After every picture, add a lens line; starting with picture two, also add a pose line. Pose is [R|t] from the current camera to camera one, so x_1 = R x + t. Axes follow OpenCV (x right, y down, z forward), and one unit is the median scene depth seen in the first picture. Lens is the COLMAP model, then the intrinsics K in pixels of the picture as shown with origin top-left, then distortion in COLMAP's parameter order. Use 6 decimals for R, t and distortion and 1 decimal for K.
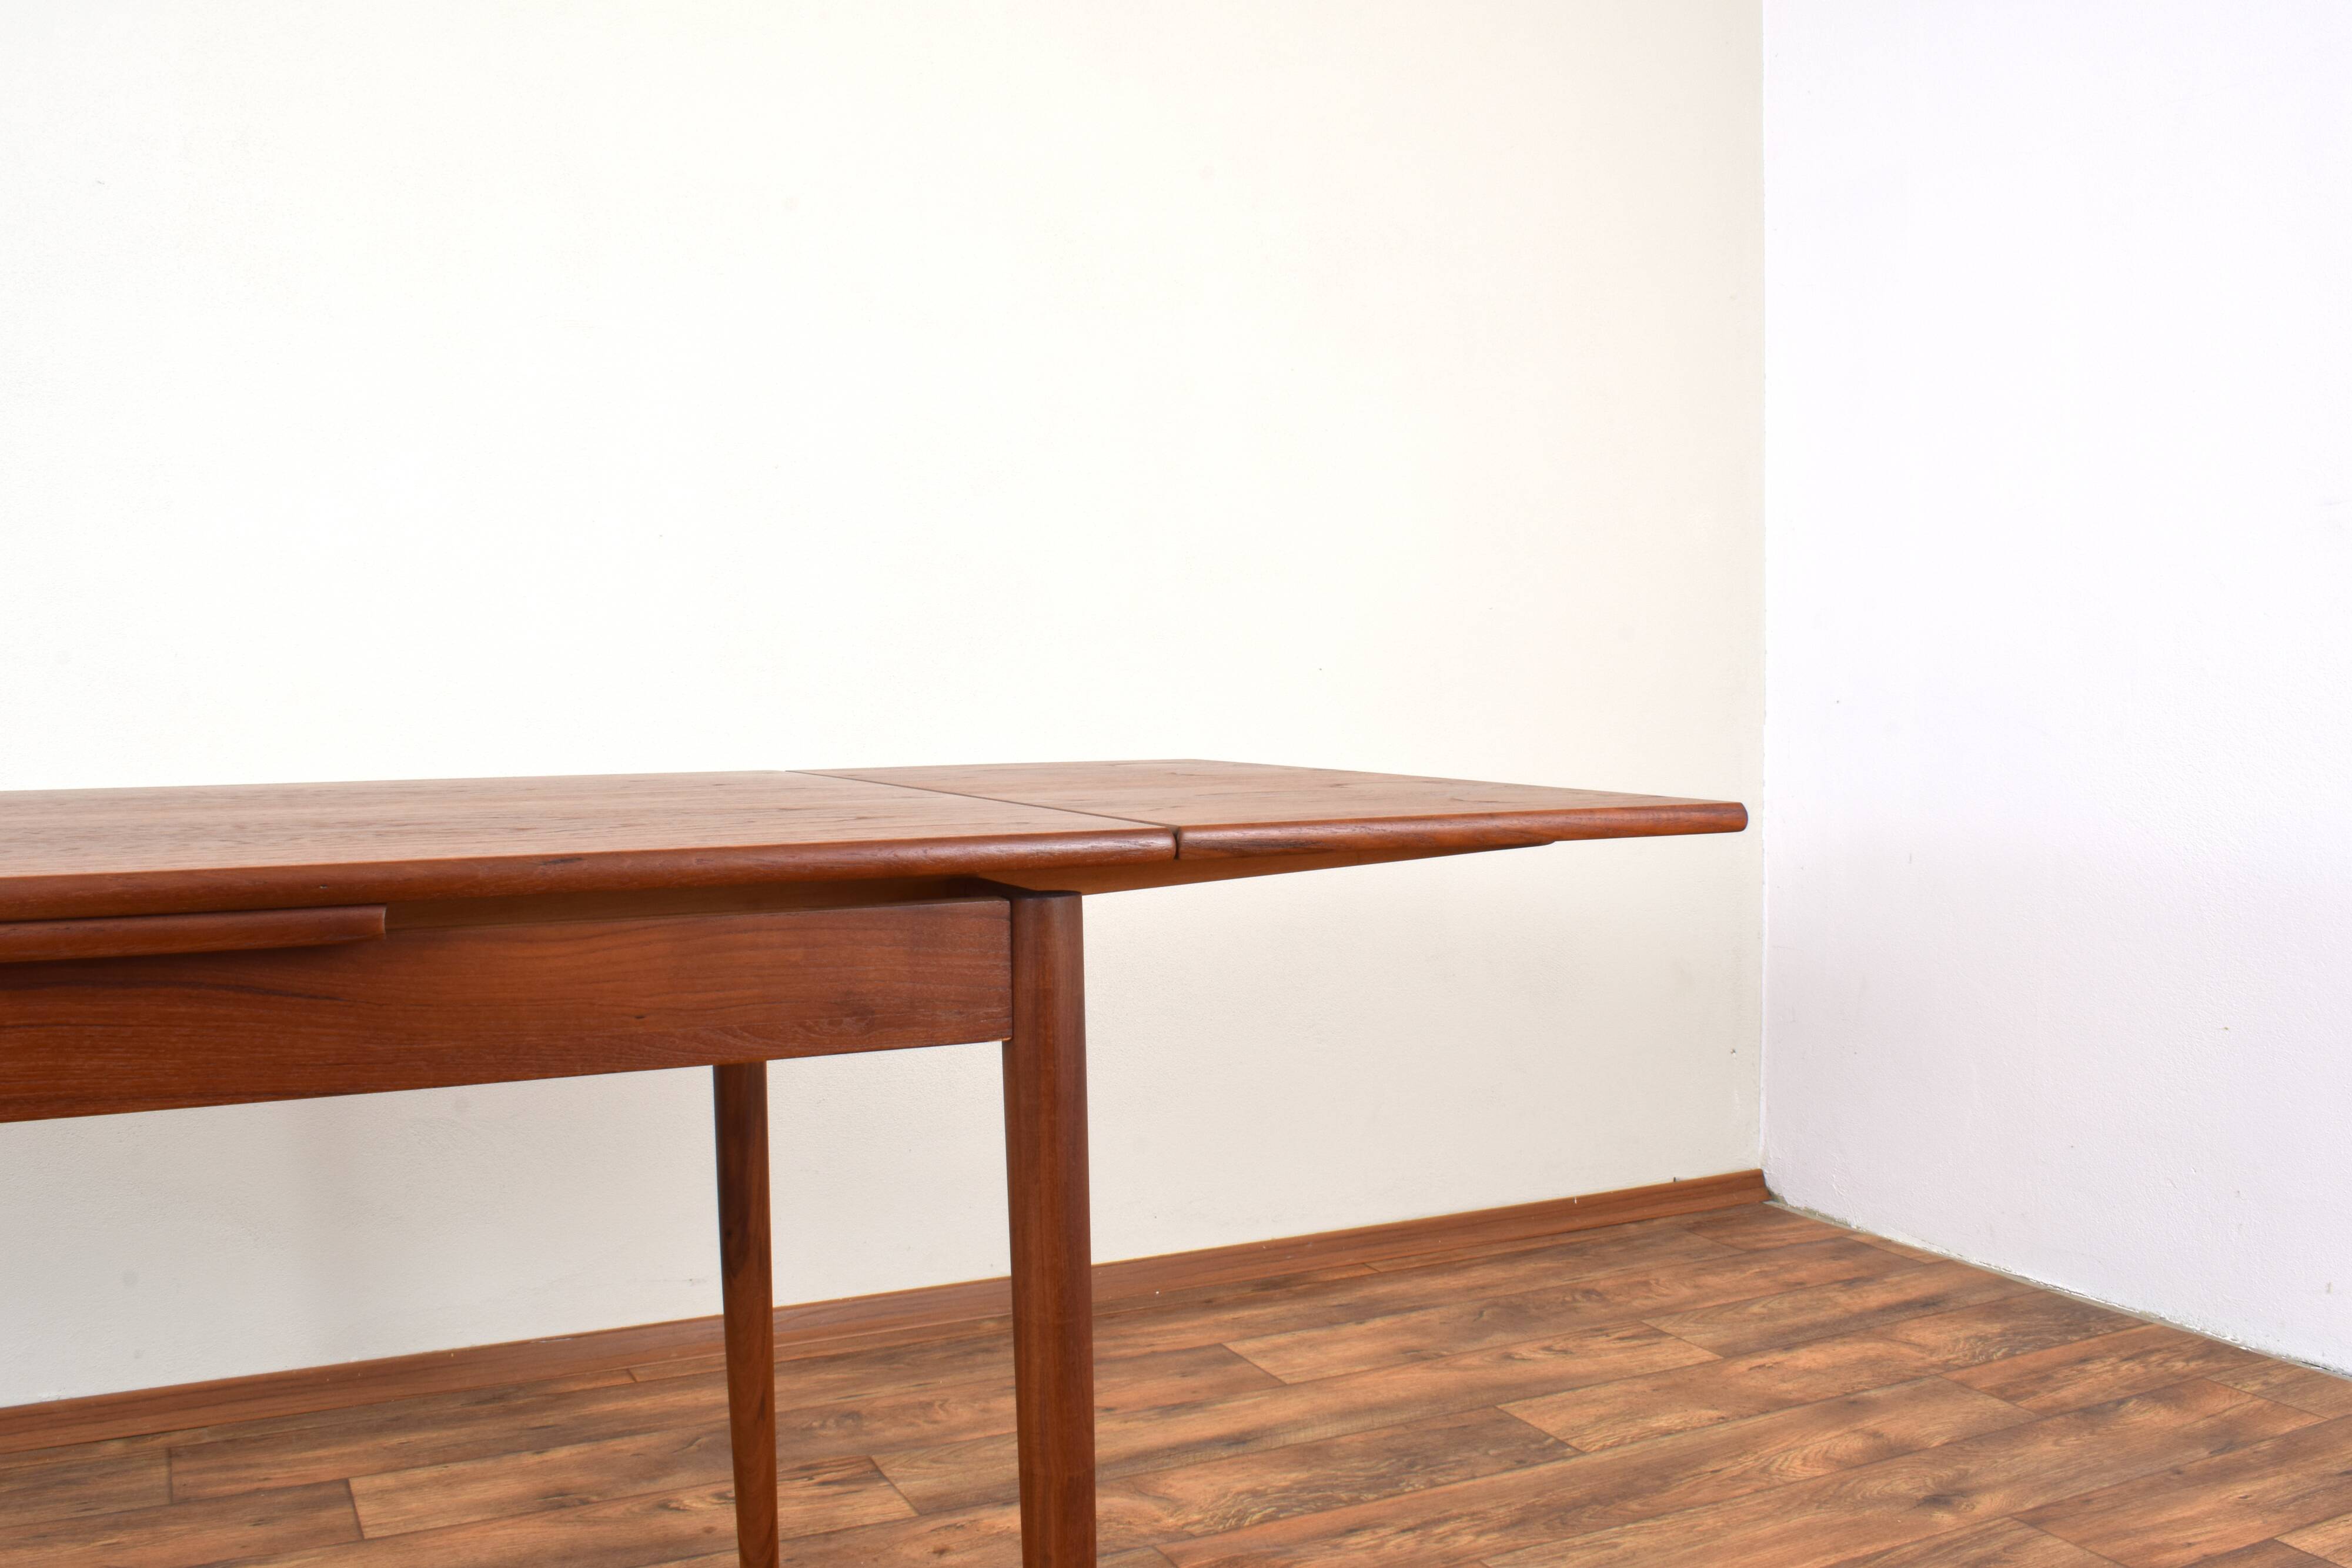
lens RADIAL K [[2129.1, 0, 1168.2], [0, 2129.1, 760.7], [0, 0, 1]] dist [-0.089386, 0.019939]
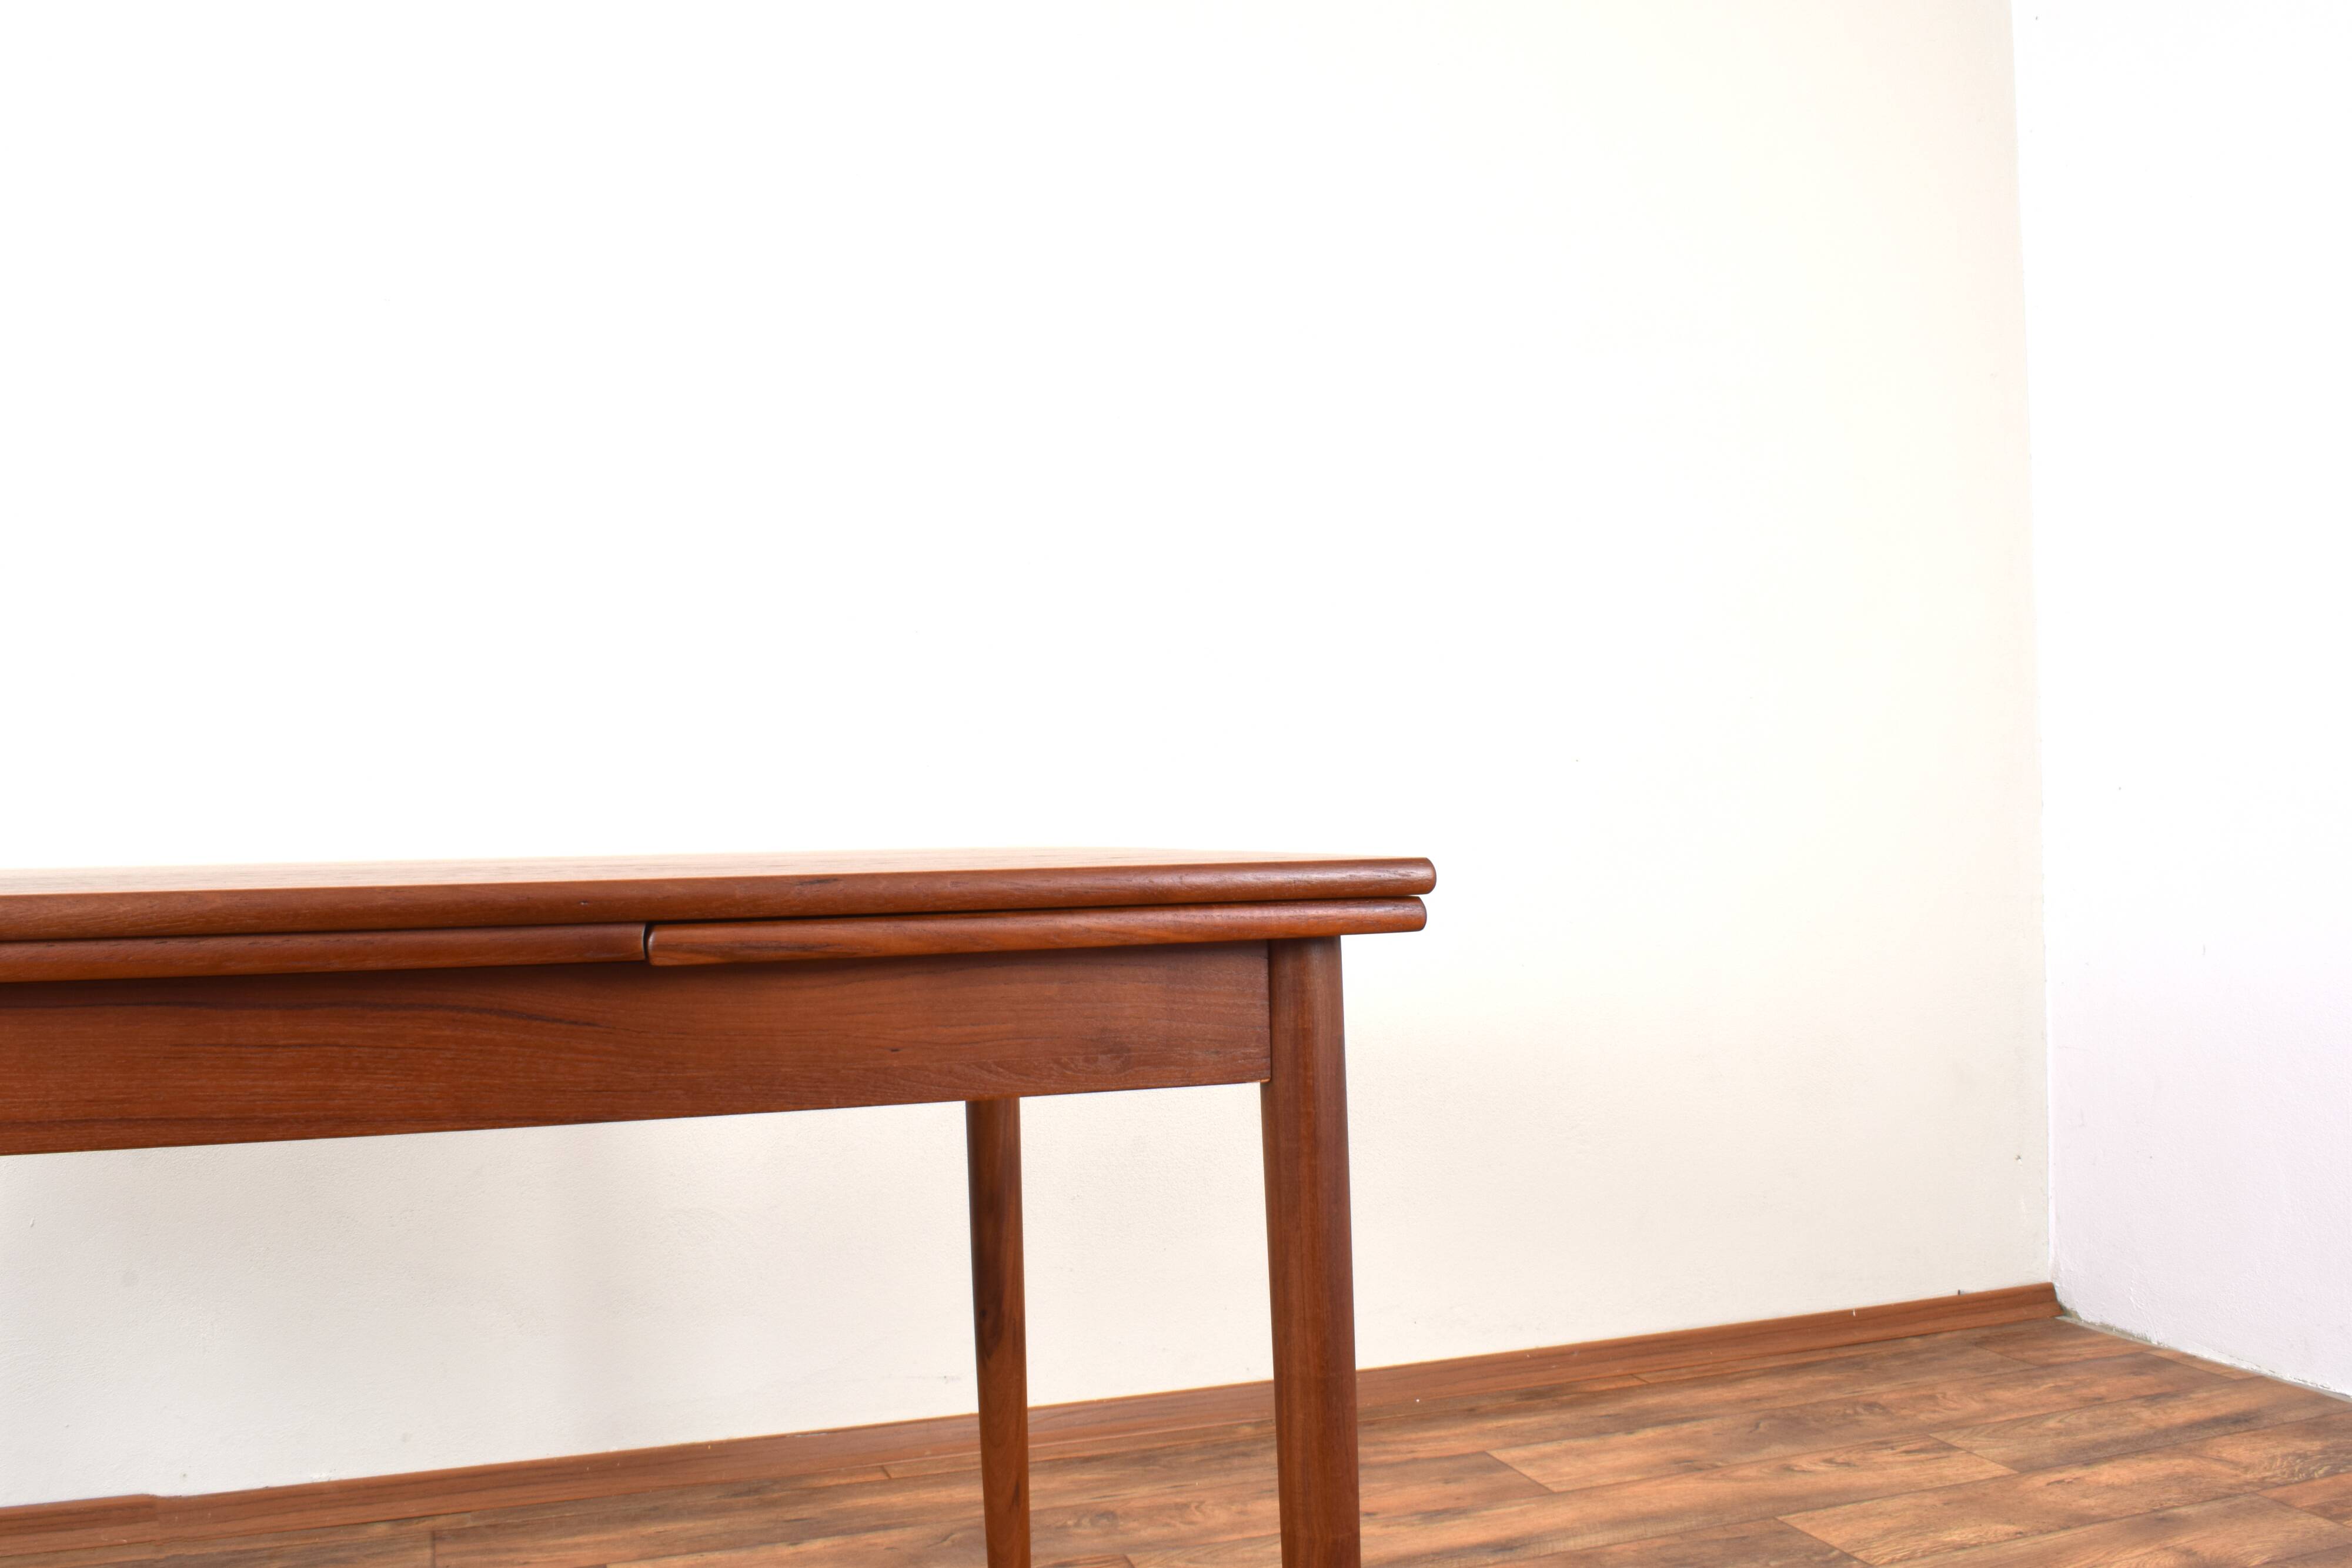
lens RADIAL K [[2124.7, 0, 1169.8], [0, 2124.7, 757.0], [0, 0, 1]] dist [-0.091902, 0.022946]
pose [[0.993179, -0.015416, -0.115577, -0.002563], [0.007611, 0.997679, -0.067670, 0.025752], [0.116352, 0.066329, 0.990991, 0.011329]]
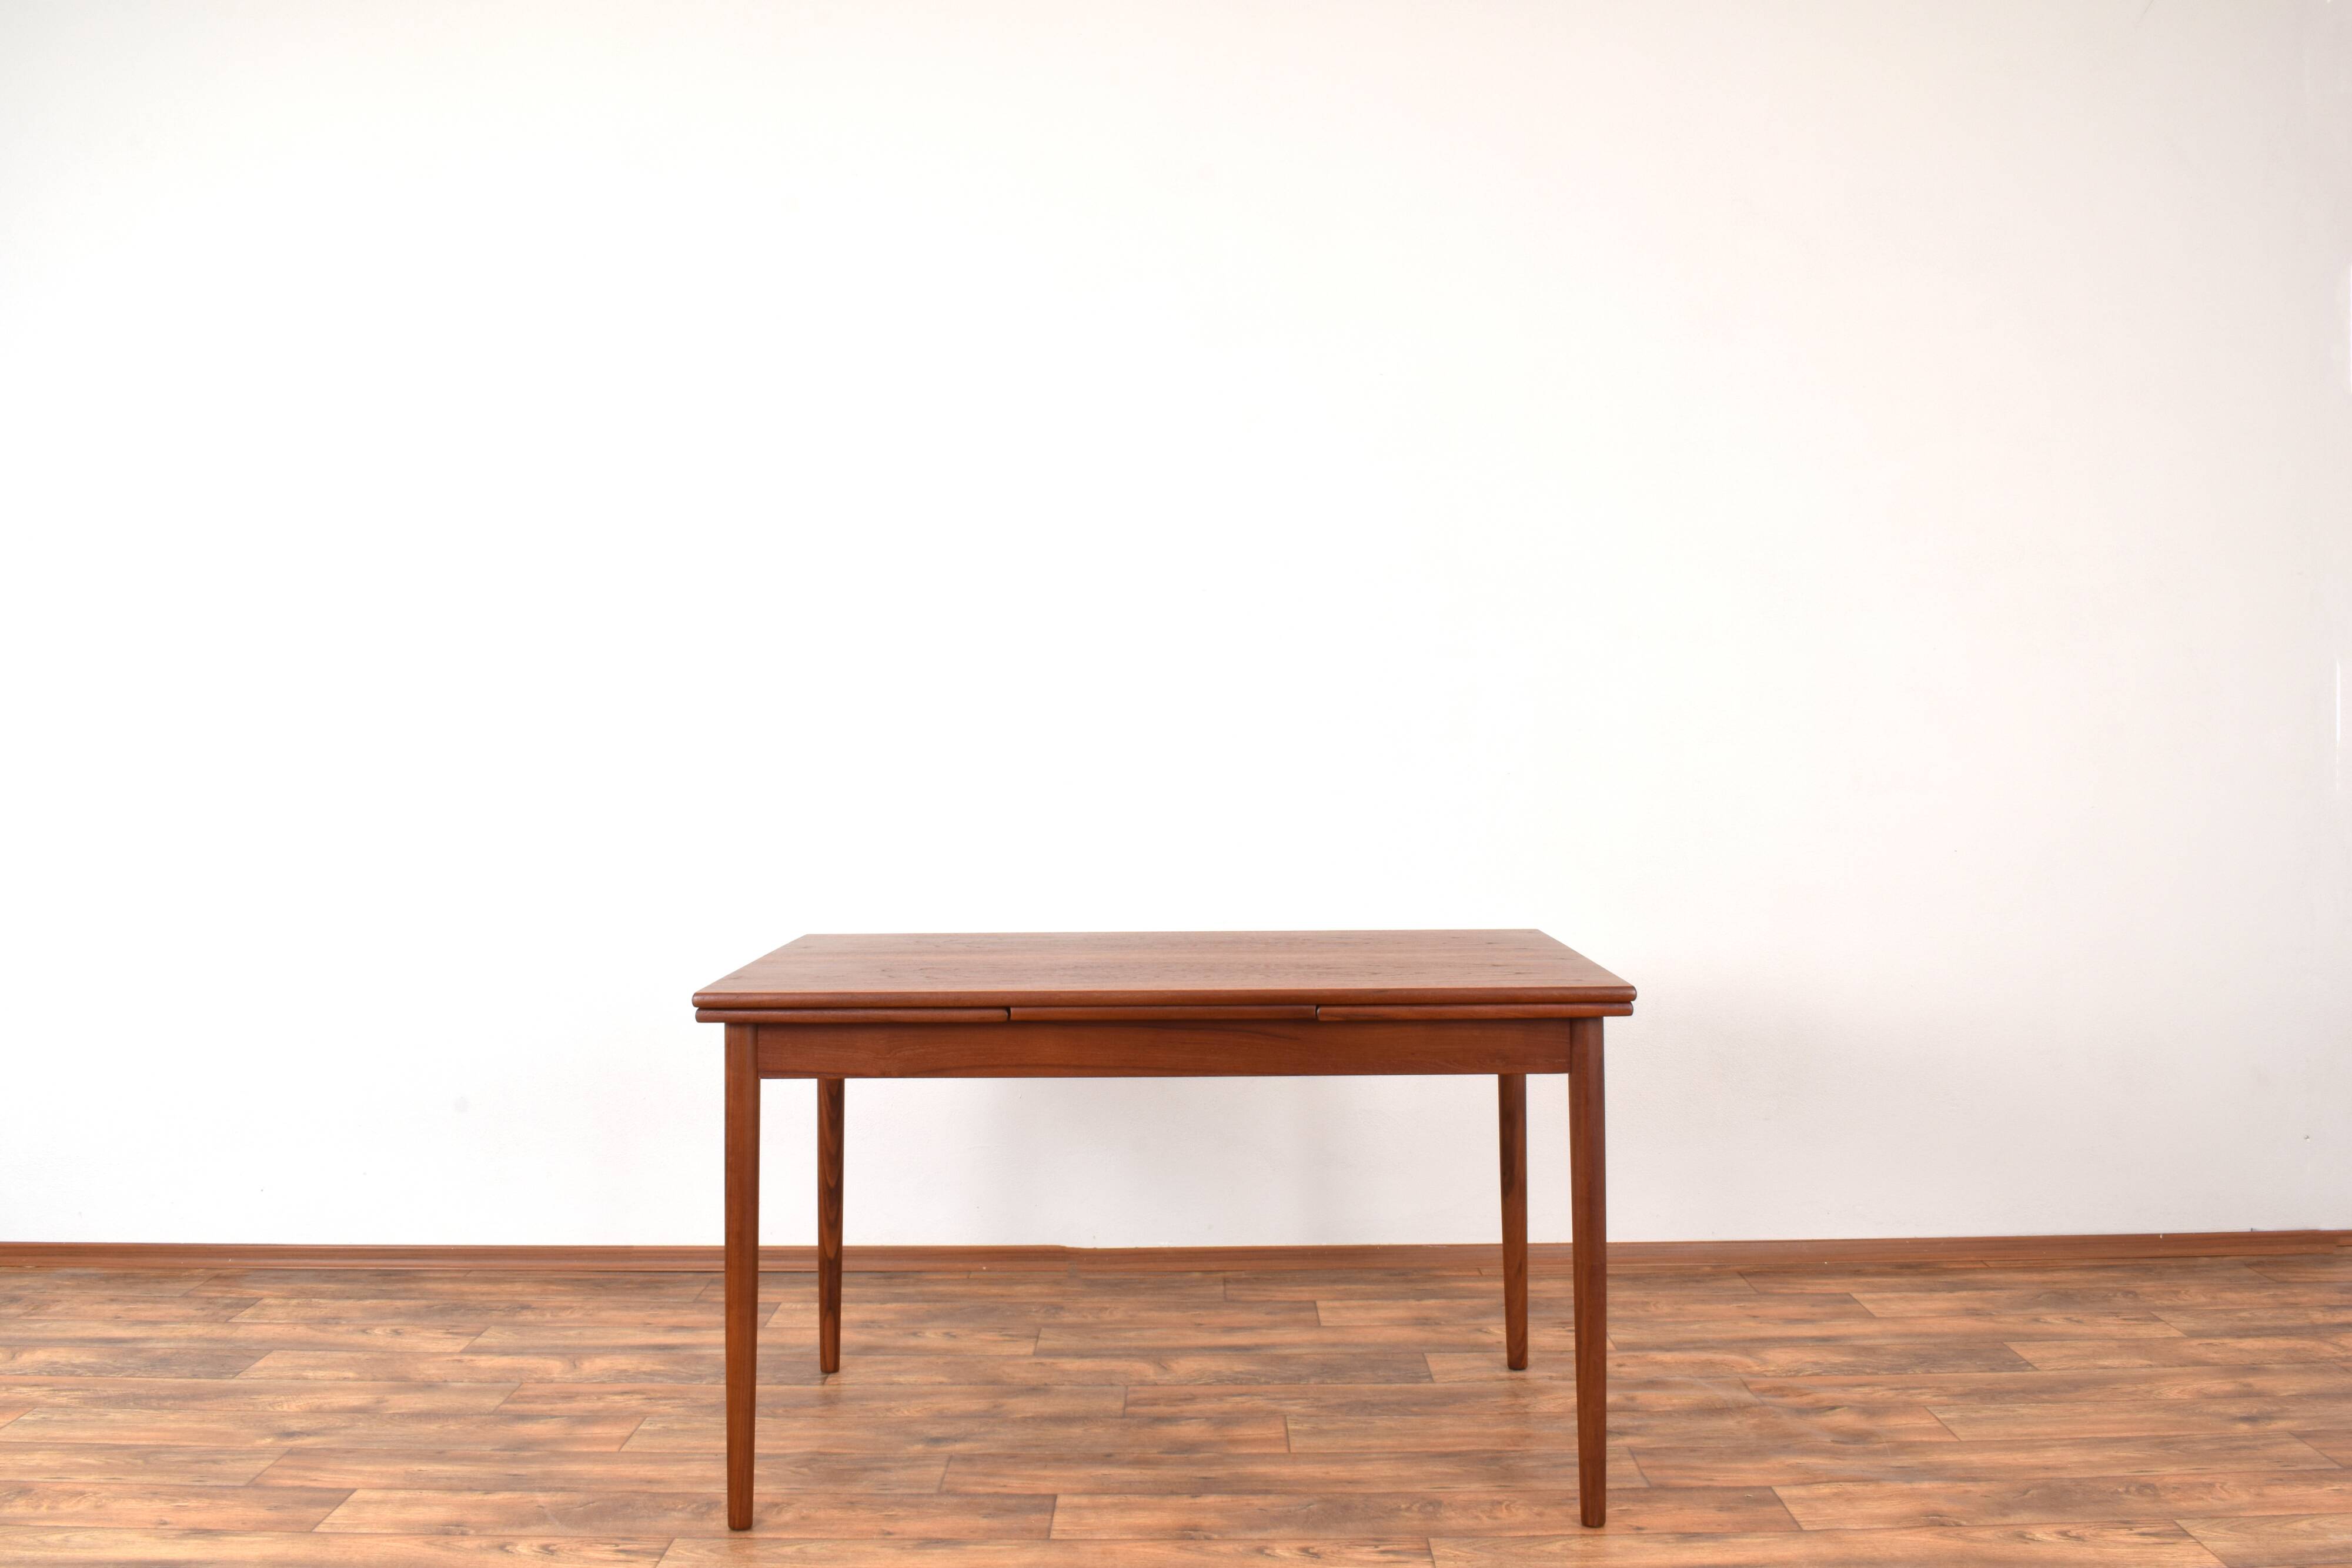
lens RADIAL K [[2124.7, 0, 1169.8], [0, 2124.7, 757.0], [0, 0, 1]] dist [-0.091902, 0.022946]
pose [[0.891261, 0.004880, -0.453464, 0.314113], [-0.017135, 0.999590, -0.022920, -0.083896], [0.453166, 0.028198, 0.890980, -0.688928]]
